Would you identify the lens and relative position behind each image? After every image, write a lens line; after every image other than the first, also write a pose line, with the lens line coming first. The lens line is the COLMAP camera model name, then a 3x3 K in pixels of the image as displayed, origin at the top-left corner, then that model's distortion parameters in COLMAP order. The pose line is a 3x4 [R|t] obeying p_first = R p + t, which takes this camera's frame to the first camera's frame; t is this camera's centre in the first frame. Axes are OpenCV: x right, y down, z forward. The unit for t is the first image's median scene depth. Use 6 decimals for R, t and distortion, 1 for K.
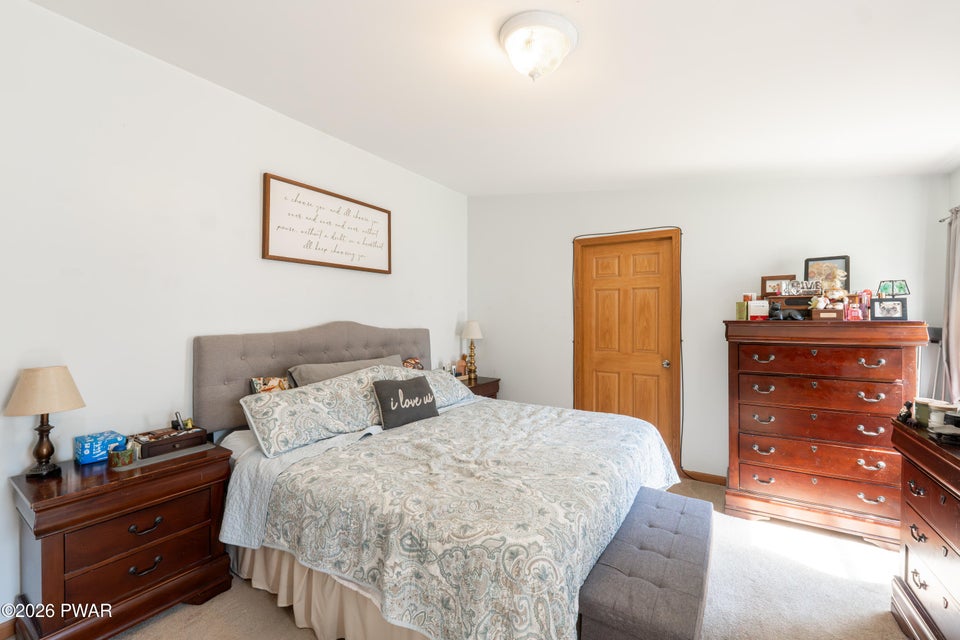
lens RADIAL K [[410.8, 0, 482.3], [0, 410.8, 320.5], [0, 0, 1]] dist [-0.002381, -0.000380]
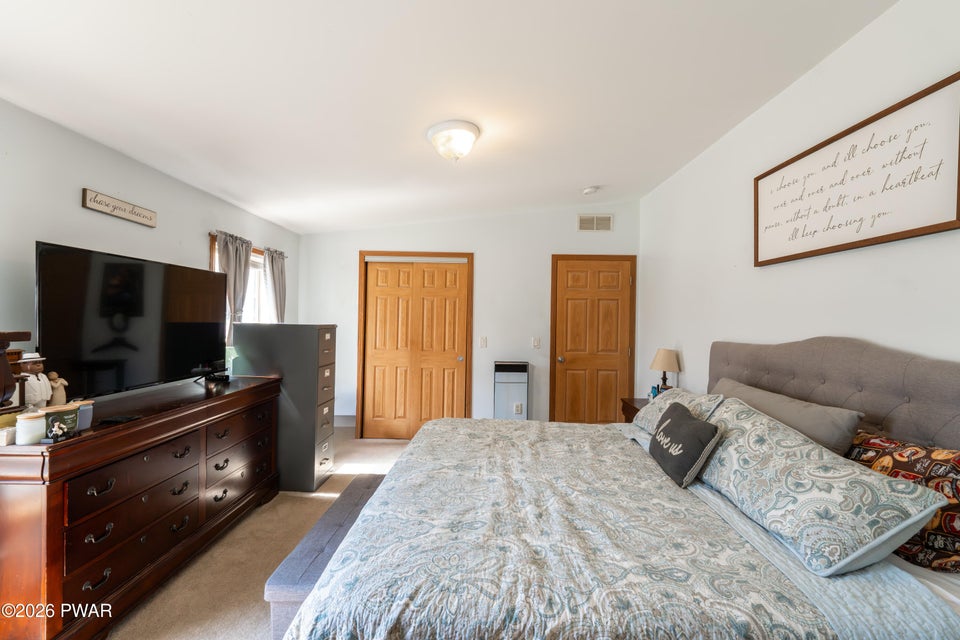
lens RADIAL K [[410.8, 0, 482.3], [0, 410.8, 320.5], [0, 0, 1]] dist [-0.002381, -0.000380]
pose [[-0.855566, -0.008993, -0.517616, 0.475687], [-0.018229, 0.999752, 0.012762, -0.022685], [0.517373, 0.020355, -0.855518, 1.372581]]
